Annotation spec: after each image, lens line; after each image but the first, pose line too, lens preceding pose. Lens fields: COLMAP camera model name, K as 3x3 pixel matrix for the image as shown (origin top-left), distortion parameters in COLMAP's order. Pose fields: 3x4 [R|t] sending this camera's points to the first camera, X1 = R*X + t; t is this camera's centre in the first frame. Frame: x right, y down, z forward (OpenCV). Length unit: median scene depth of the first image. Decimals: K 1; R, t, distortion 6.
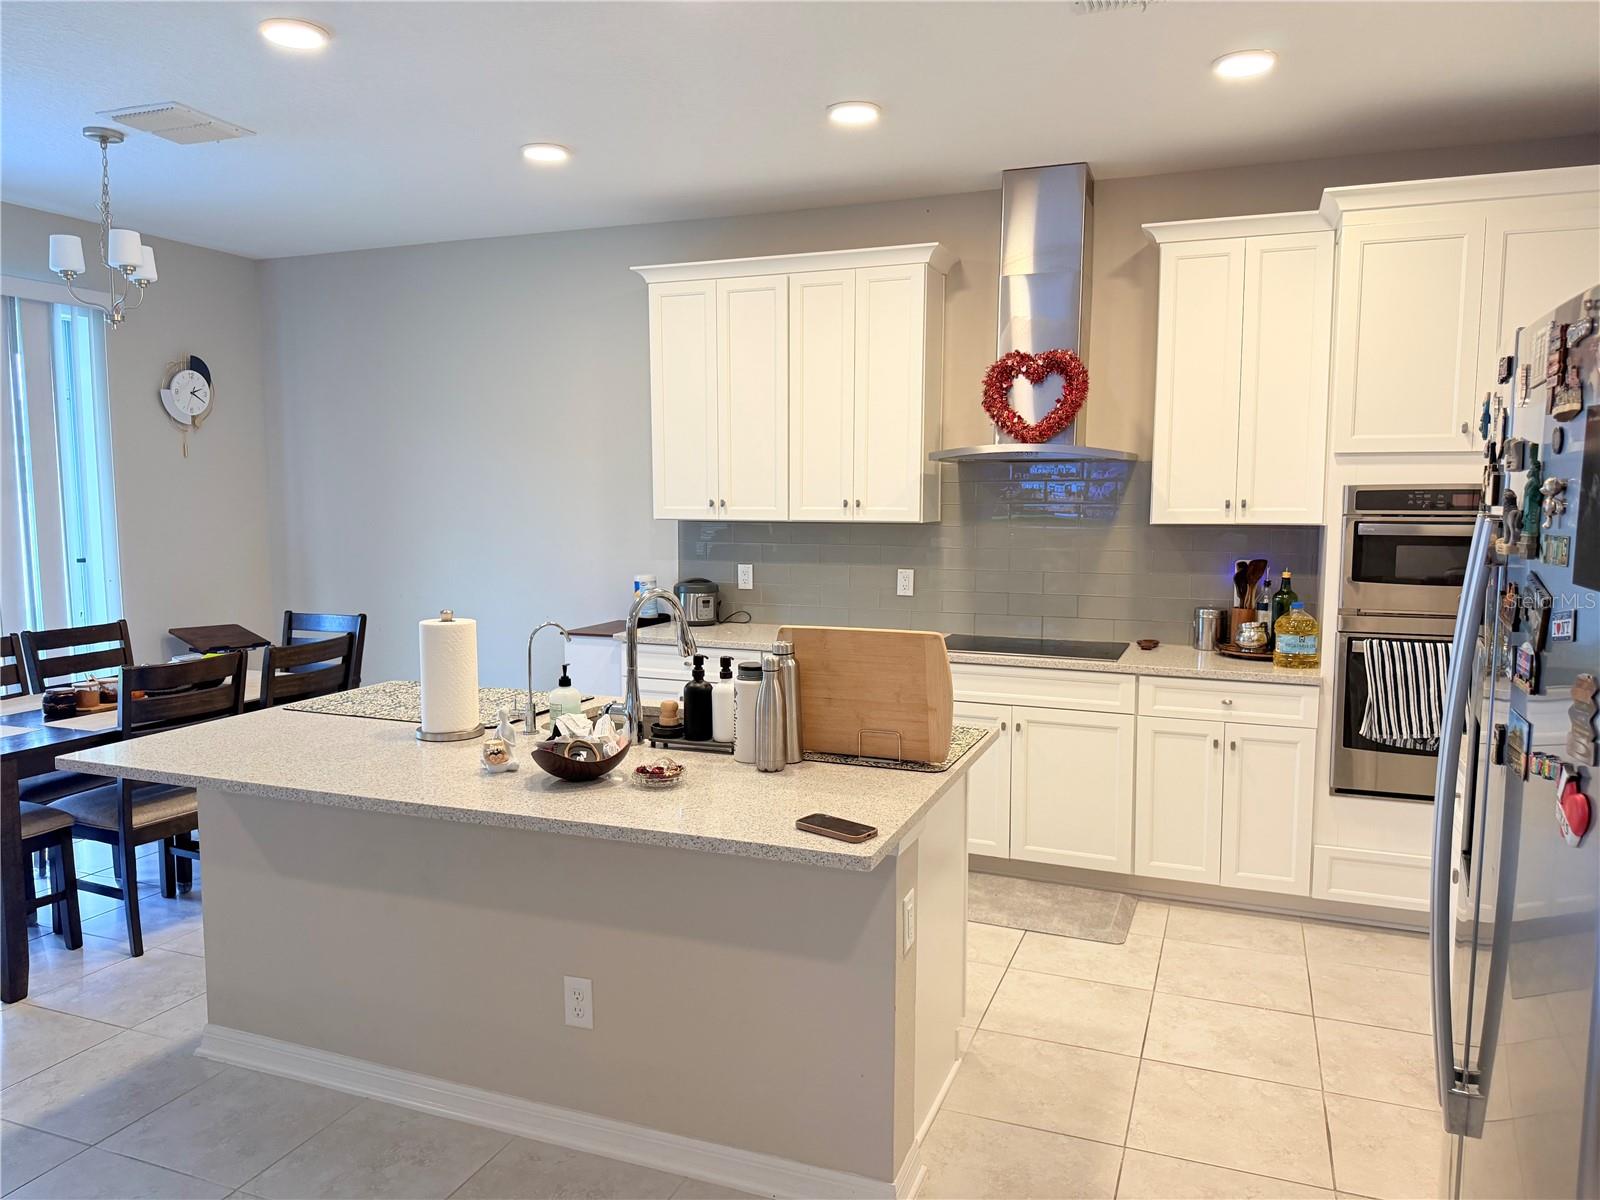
lens RADIAL K [[1124.5, 0, 790.6], [0, 1124.5, 610.2], [0, 0, 1]] dist [0.127585, -0.233750]
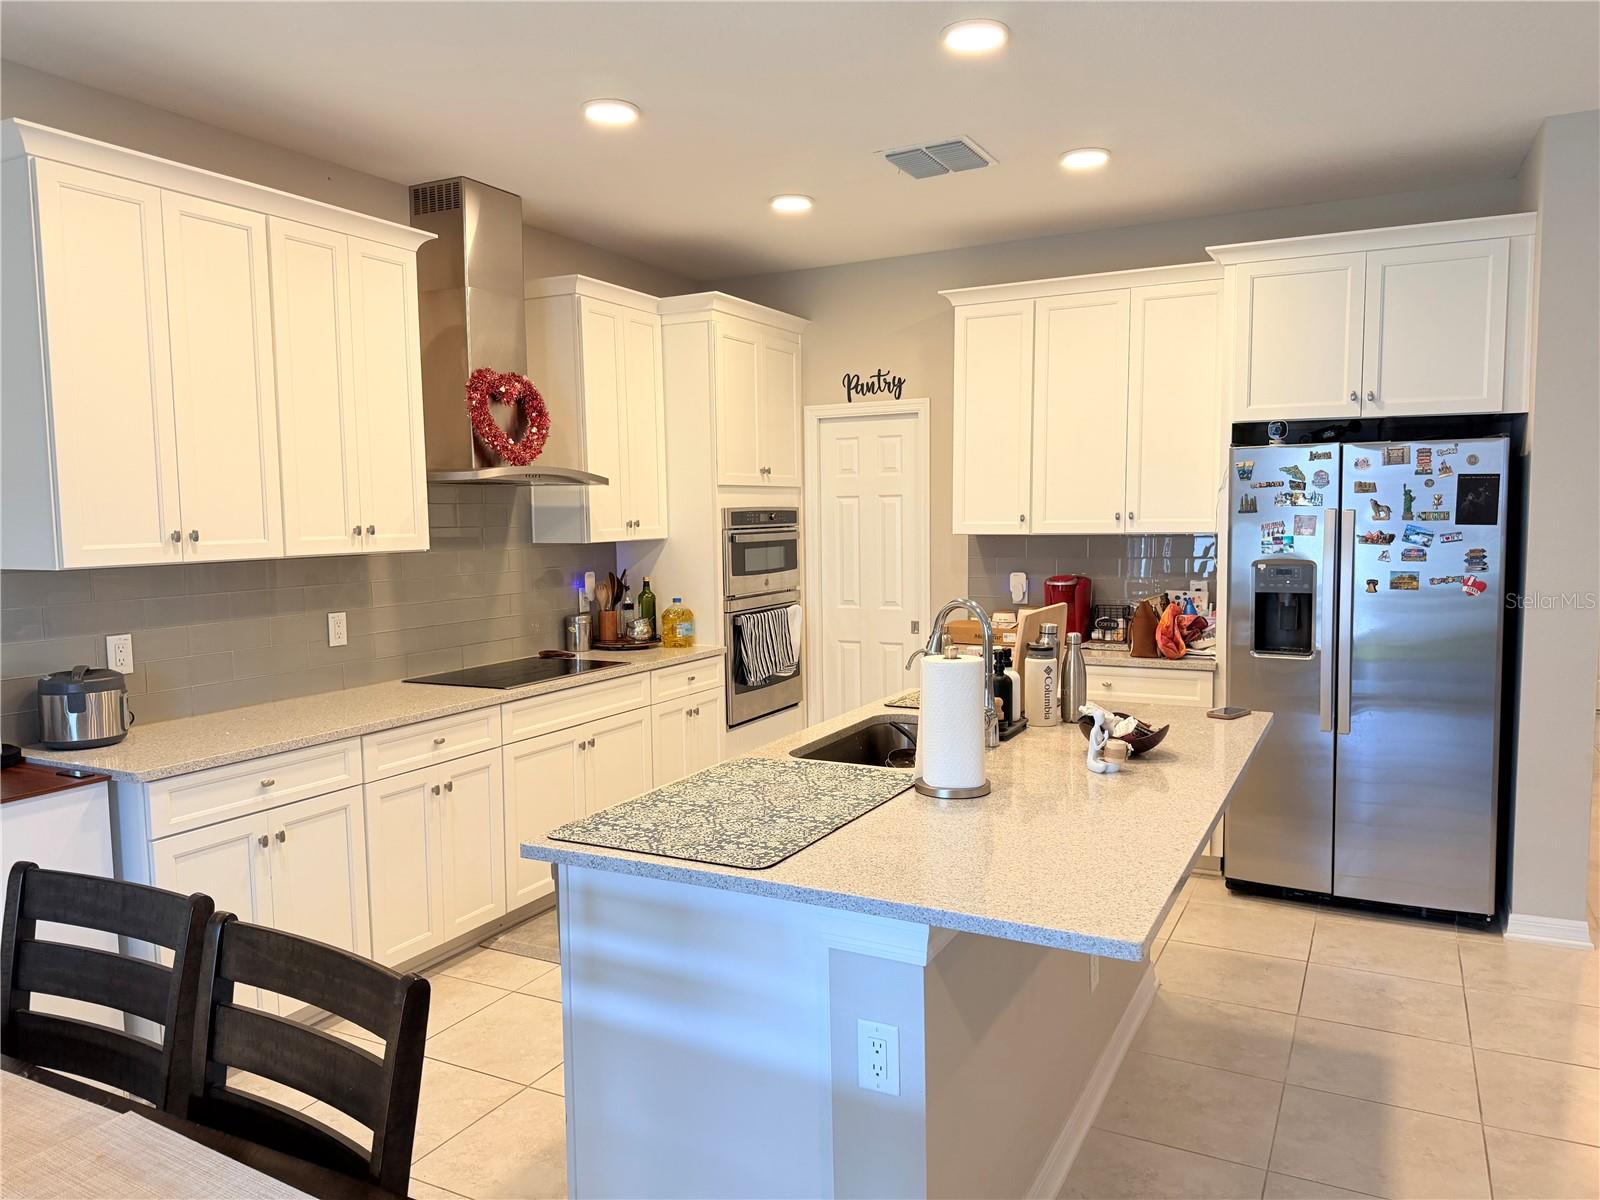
lens RADIAL K [[1124.5, 0, 790.6], [0, 1124.5, 610.2], [0, 0, 1]] dist [0.127585, -0.233750]
pose [[0.079645, -0.088436, 0.992893, -0.799069], [0.117700, 0.989923, 0.078730, -0.075947], [-0.989850, 0.110593, 0.089251, 0.728628]]
